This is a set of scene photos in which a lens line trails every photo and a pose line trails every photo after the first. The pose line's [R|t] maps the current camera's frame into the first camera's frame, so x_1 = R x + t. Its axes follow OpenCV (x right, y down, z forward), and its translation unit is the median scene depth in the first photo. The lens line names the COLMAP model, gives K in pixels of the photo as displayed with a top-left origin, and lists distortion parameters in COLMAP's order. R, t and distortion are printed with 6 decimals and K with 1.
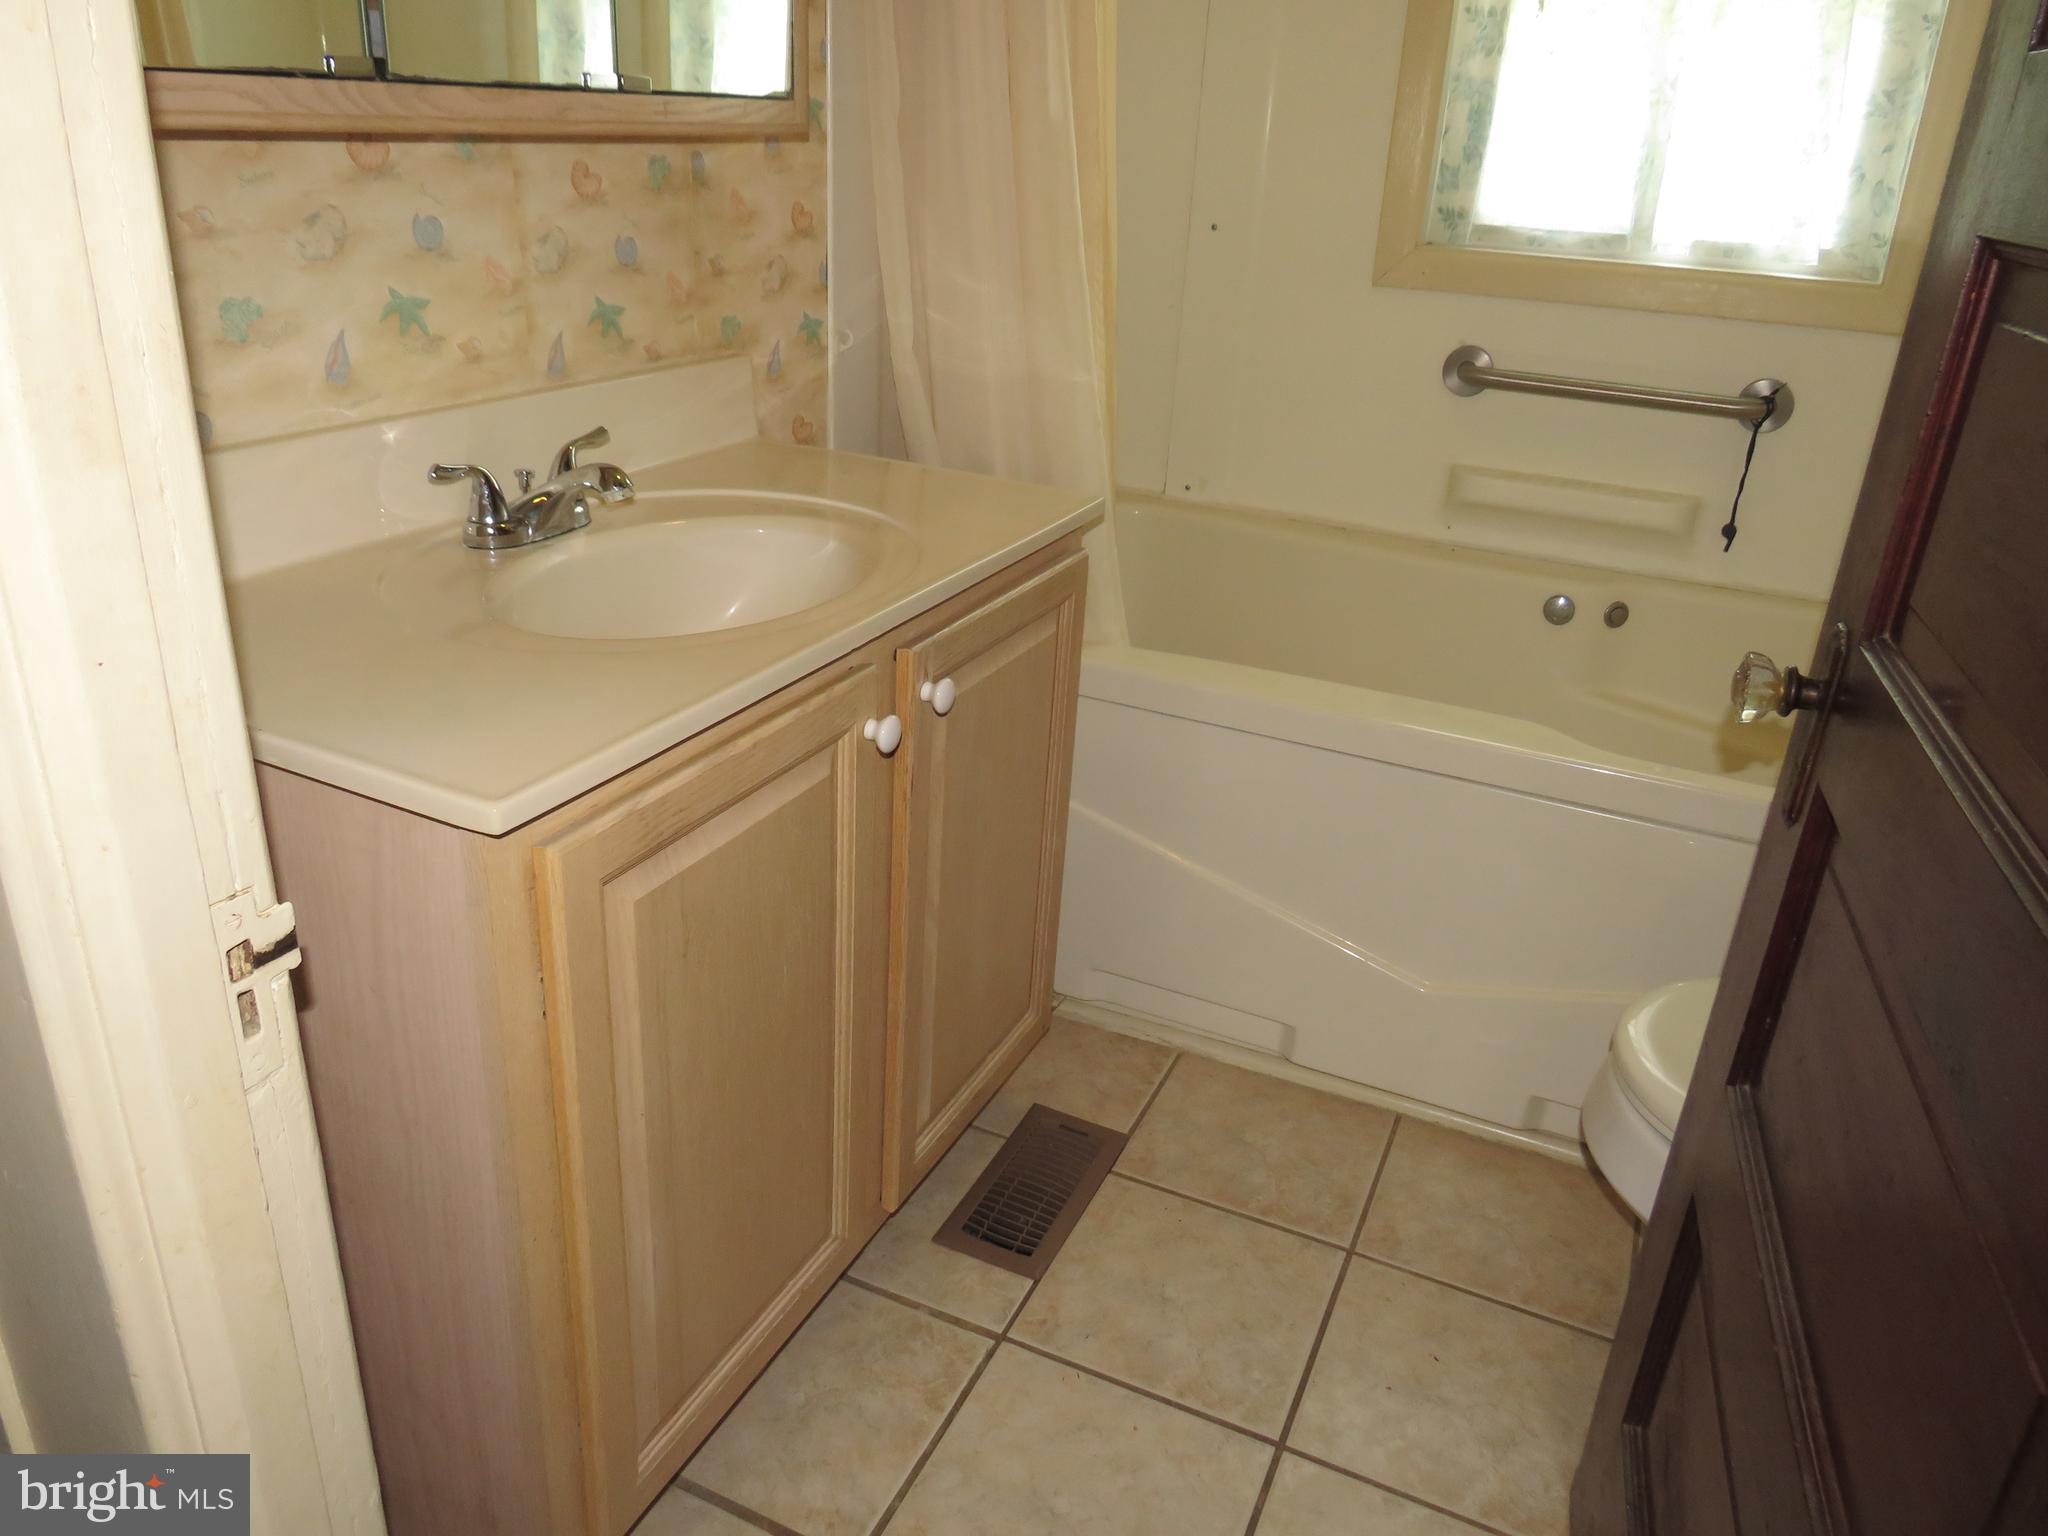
lens RADIAL K [[1458.4, 0, 1024.1], [0, 1458.4, 757.2], [0, 0, 1]] dist [-0.025226, 0.011290]
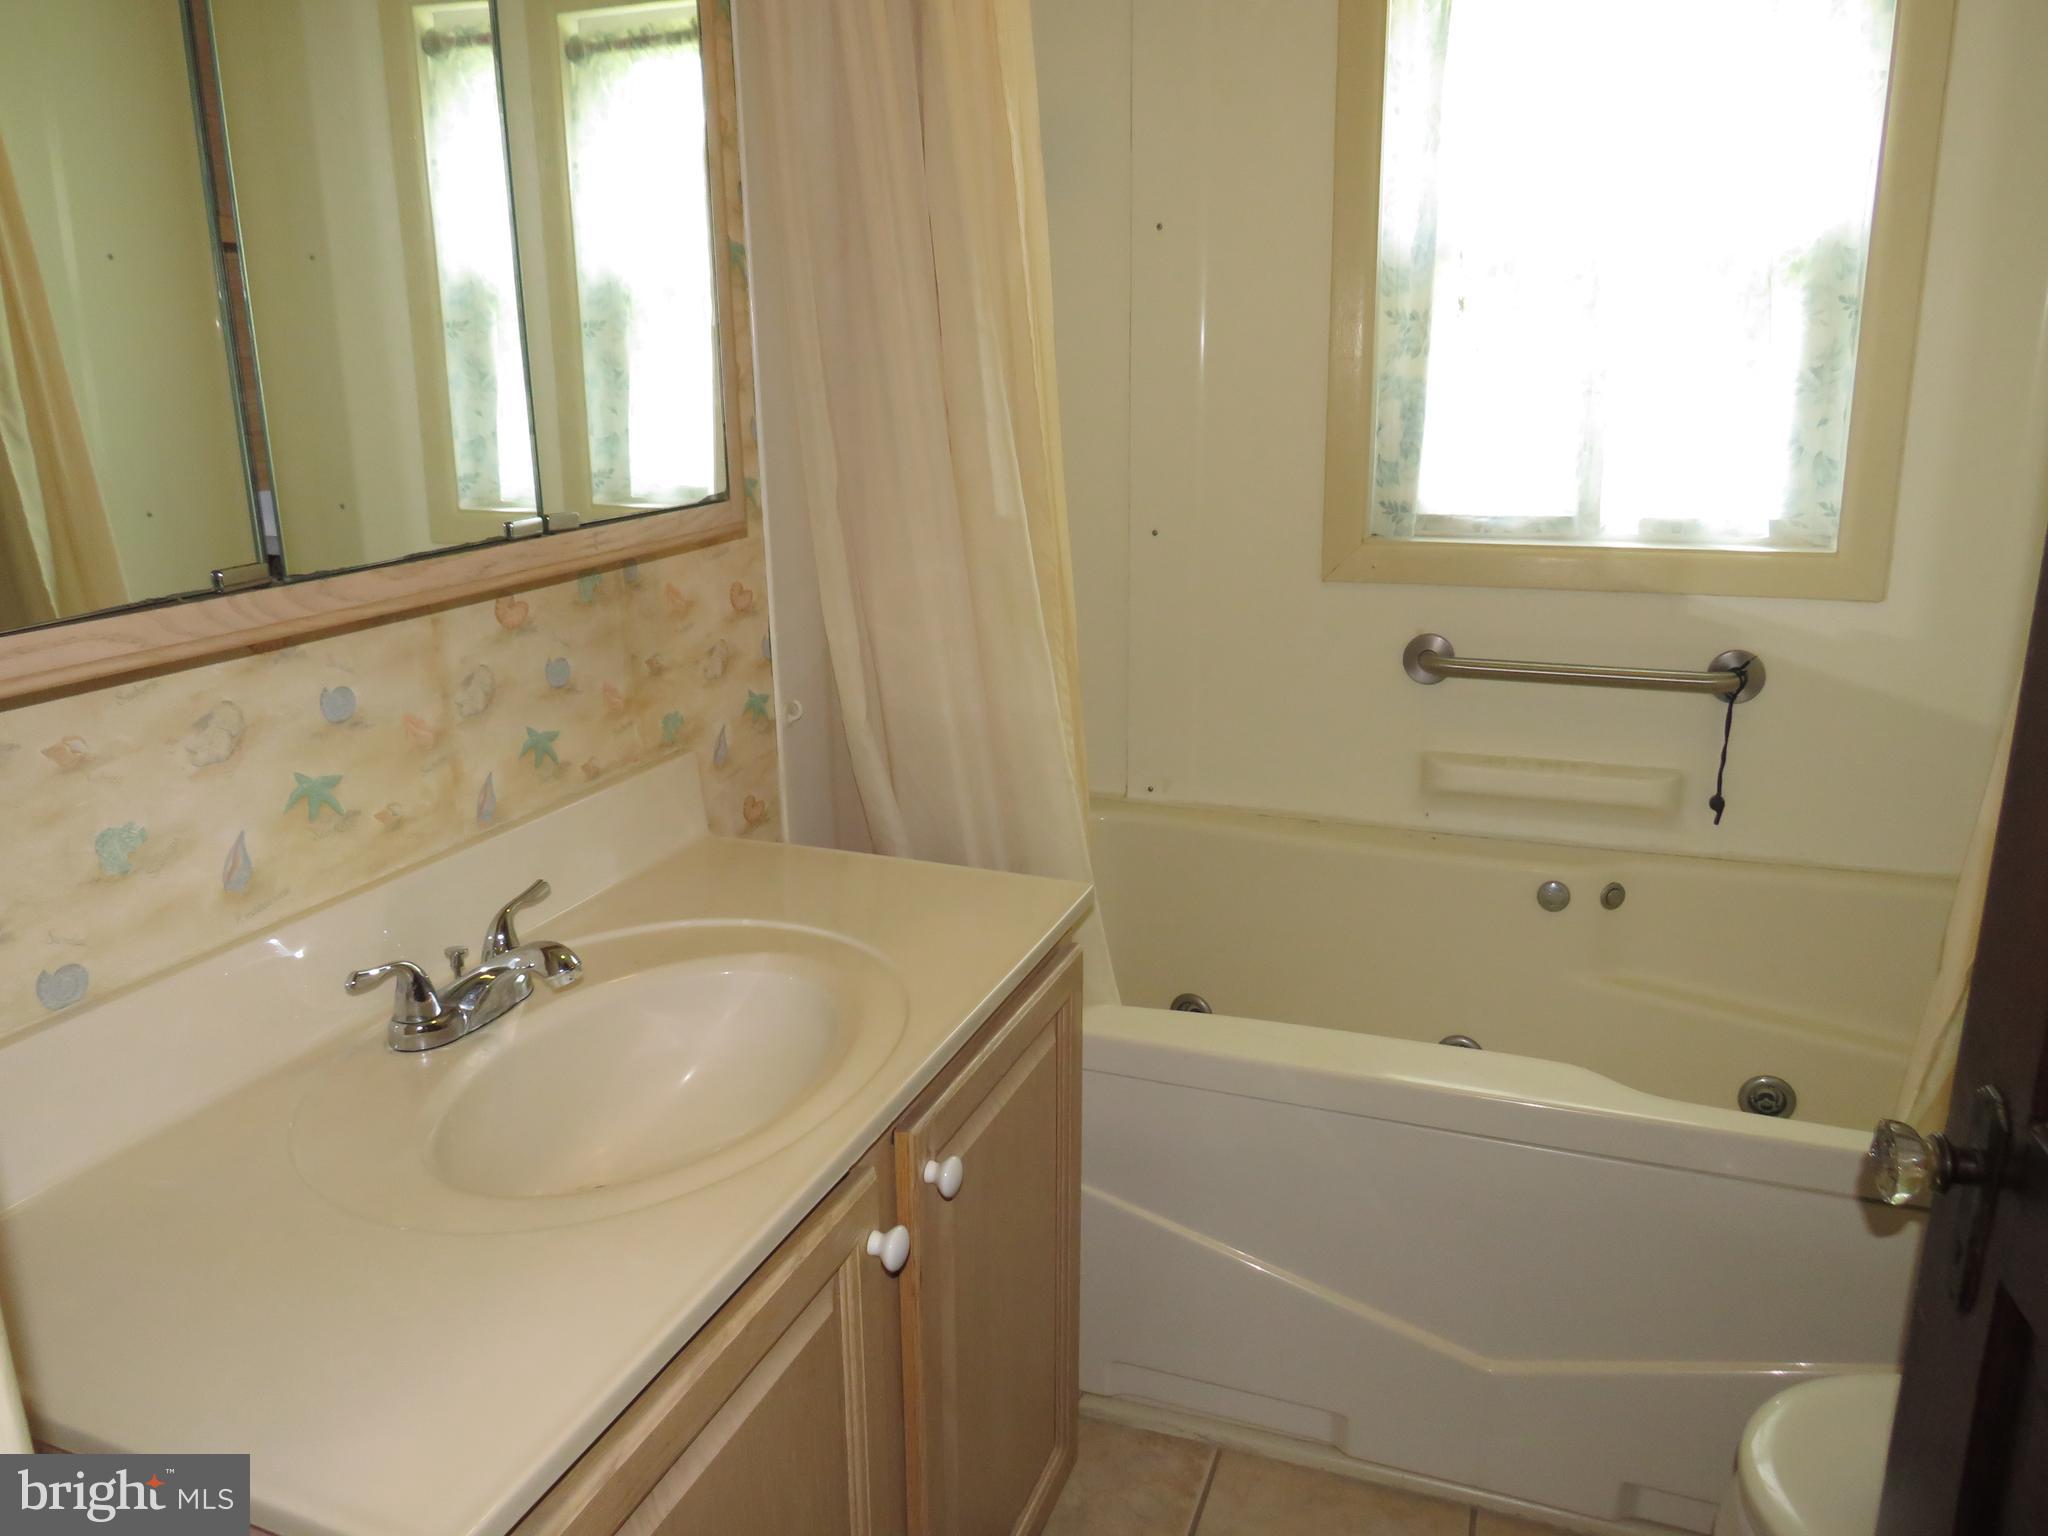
lens RADIAL K [[1458.4, 0, 1022.1], [0, 1458.4, 764.0], [0, 0, 1]] dist [-0.025226, 0.011290]
pose [[0.995526, -0.082321, 0.046375, -0.023842], [0.087951, 0.986734, -0.136461, -0.118950], [-0.034526, 0.139929, 0.989559, 0.071421]]
